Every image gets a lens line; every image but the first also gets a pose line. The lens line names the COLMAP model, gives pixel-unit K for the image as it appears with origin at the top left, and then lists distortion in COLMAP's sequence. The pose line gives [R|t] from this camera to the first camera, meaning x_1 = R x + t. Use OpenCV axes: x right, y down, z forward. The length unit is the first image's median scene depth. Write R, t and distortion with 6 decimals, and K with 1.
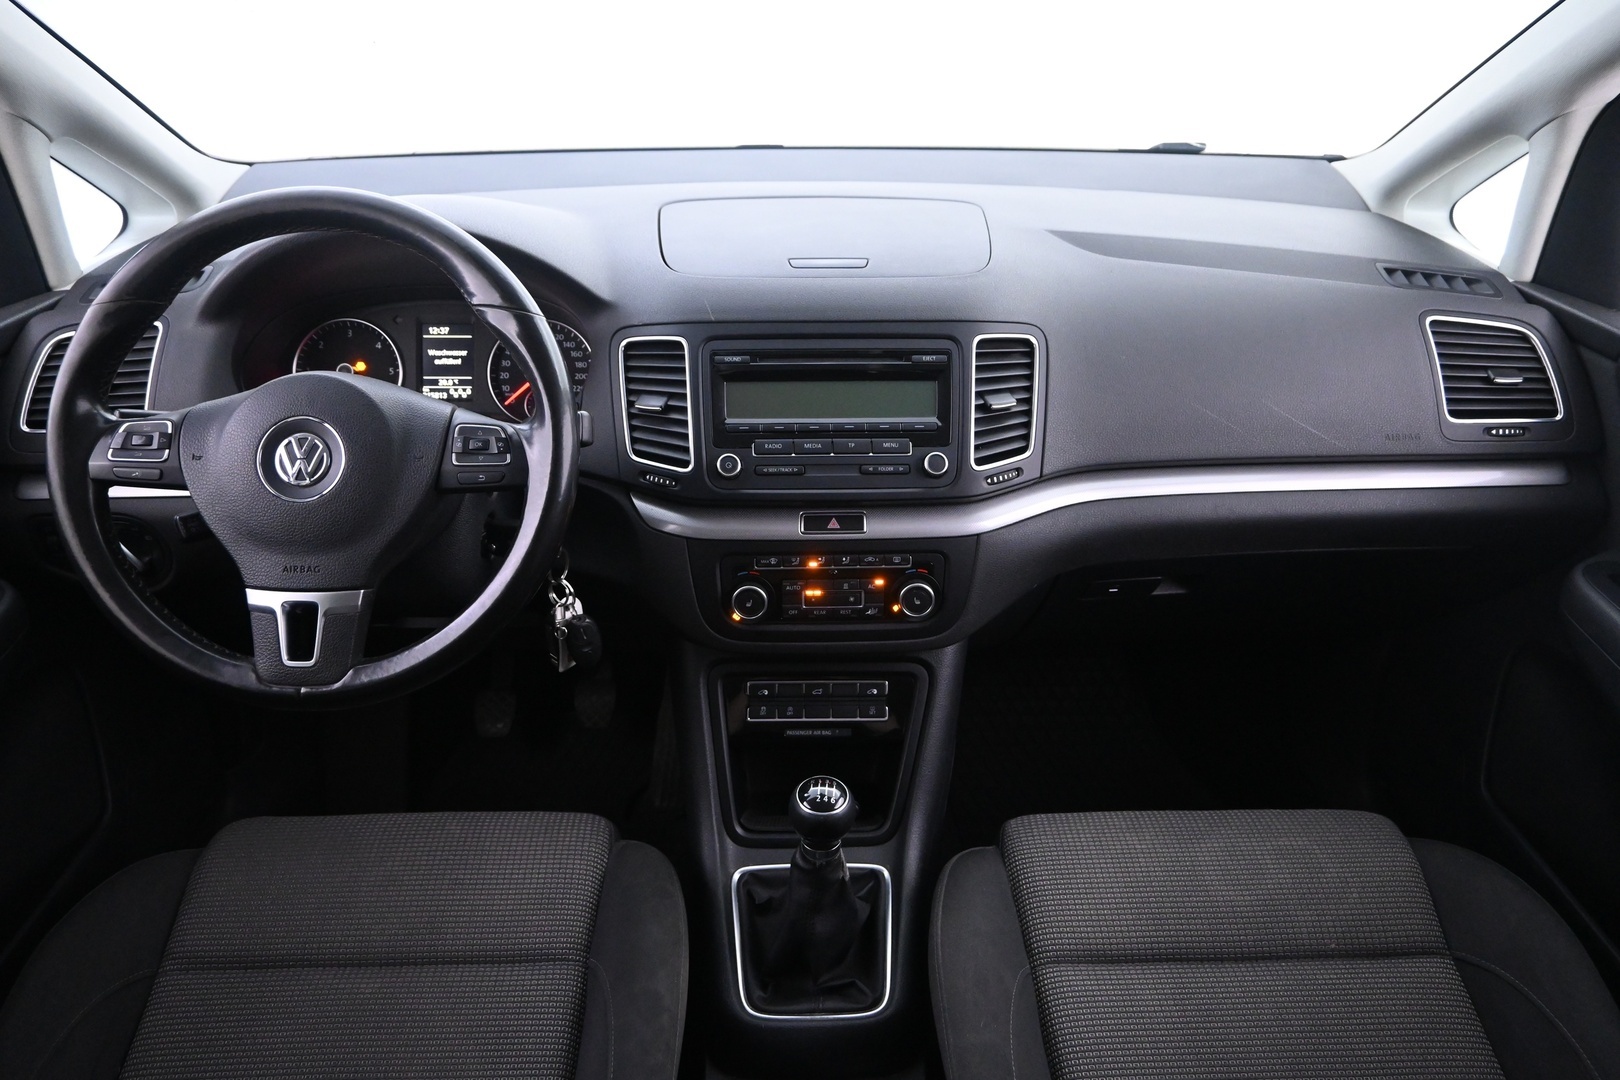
lens RADIAL K [[1112.5, 0, 810.0], [0, 1112.5, 540.0], [0, 0, 1]] dist [0.005572, 0.002959]
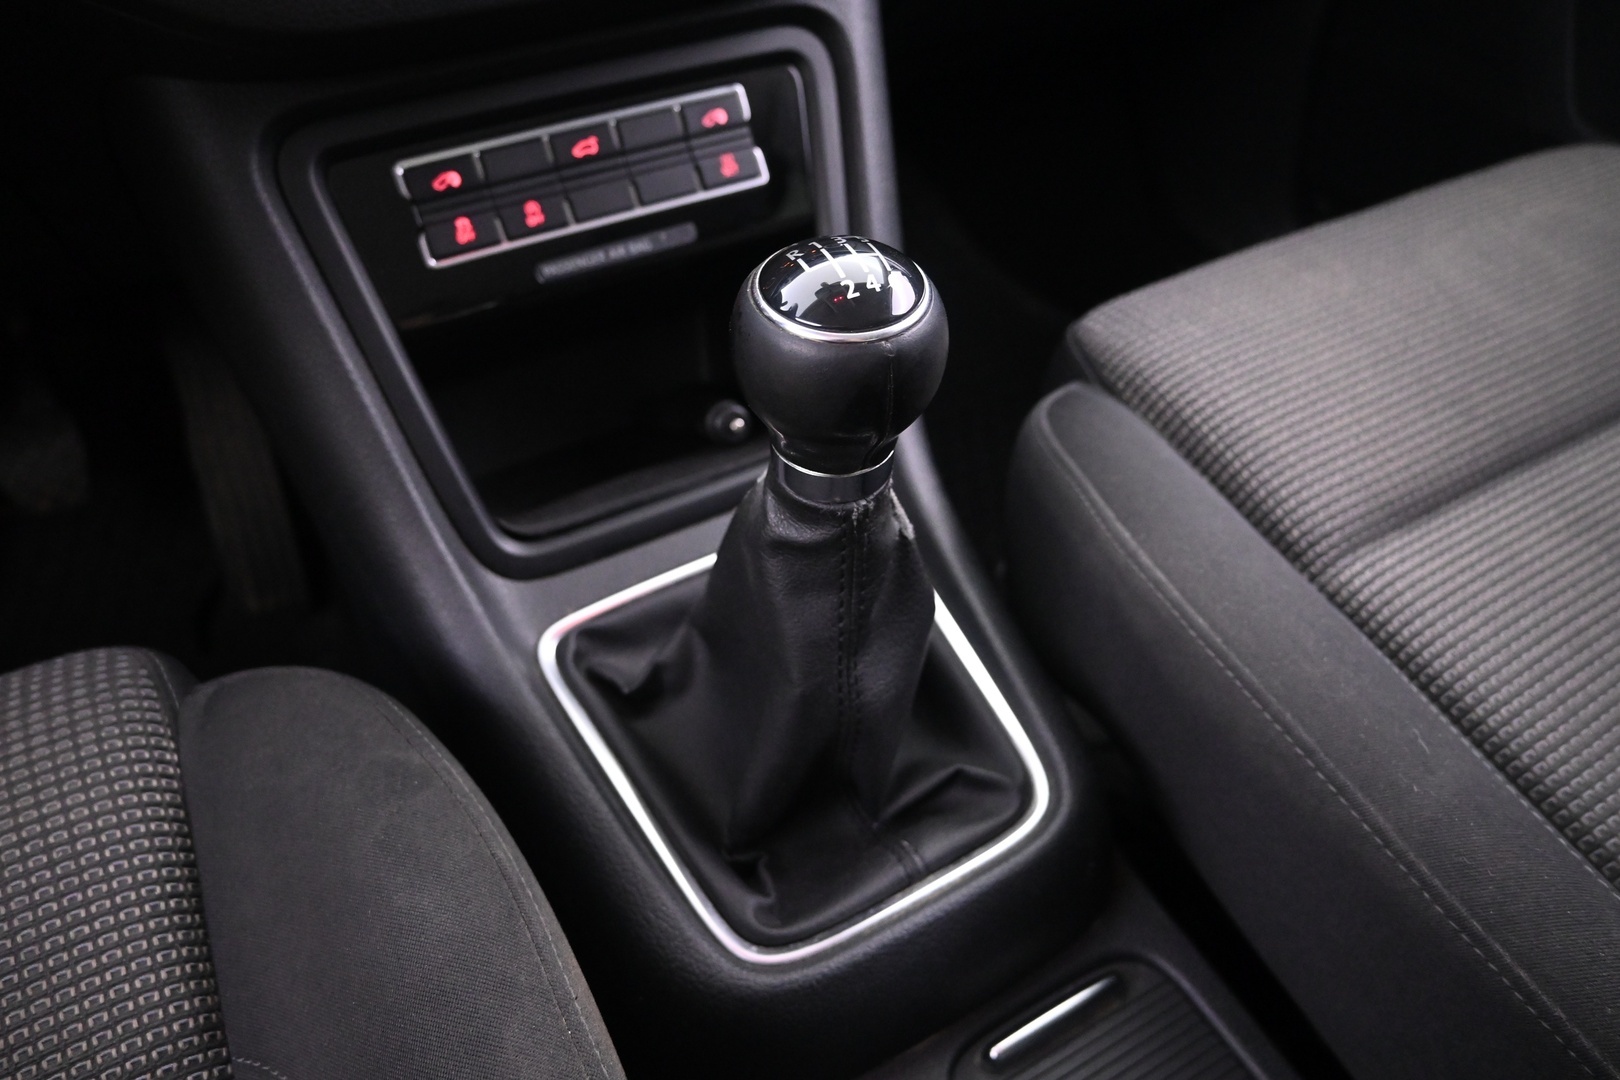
lens RADIAL K [[1112.5, 0, 810.0], [0, 1112.5, 540.0], [0, 0, 1]] dist [0.005572, 0.002959]
pose [[0.881932, -0.332845, 0.333781, -0.104021], [0.242269, 0.927483, 0.284748, 0.180859], [-0.404353, -0.170263, 0.898615, 0.632098]]
